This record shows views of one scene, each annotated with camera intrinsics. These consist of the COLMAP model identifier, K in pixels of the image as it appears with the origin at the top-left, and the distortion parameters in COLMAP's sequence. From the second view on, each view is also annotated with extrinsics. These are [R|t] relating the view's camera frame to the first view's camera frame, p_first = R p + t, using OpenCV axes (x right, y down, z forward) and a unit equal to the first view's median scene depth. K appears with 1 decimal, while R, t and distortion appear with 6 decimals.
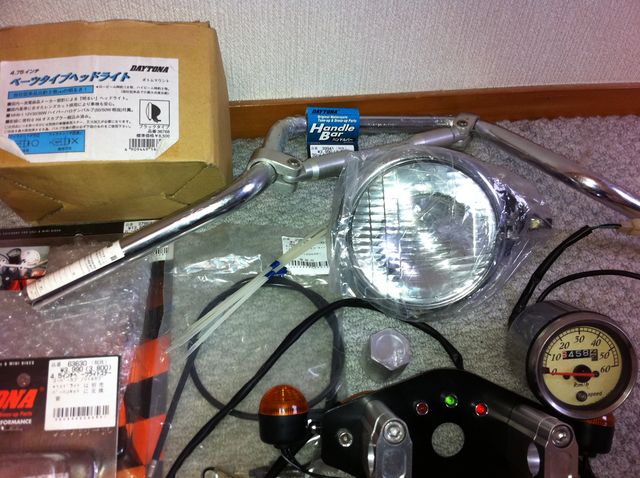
lens RADIAL K [[594.4, 0, 317.9], [0, 594.4, 237.6], [0, 0, 1]] dist [0.067867, -0.244159]
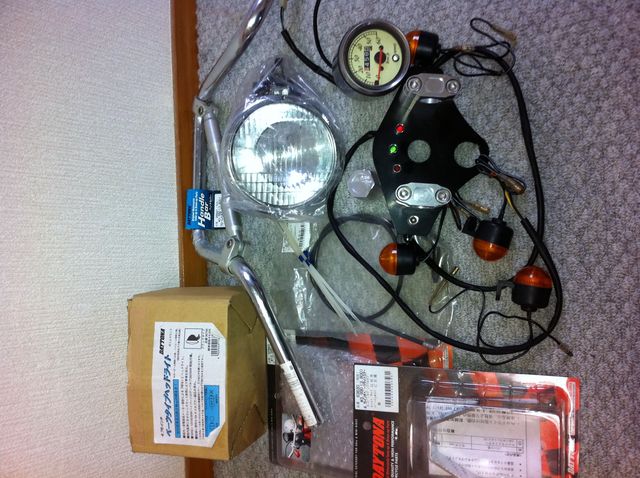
lens RADIAL K [[594.4, 0, 317.9], [0, 594.4, 237.6], [0, 0, 1]] dist [0.067867, -0.244159]
pose [[0.038775, -0.997012, -0.066813, 0.081455], [0.998177, 0.035552, 0.048767, 0.015985], [-0.046246, -0.068582, 0.996573, -0.445875]]
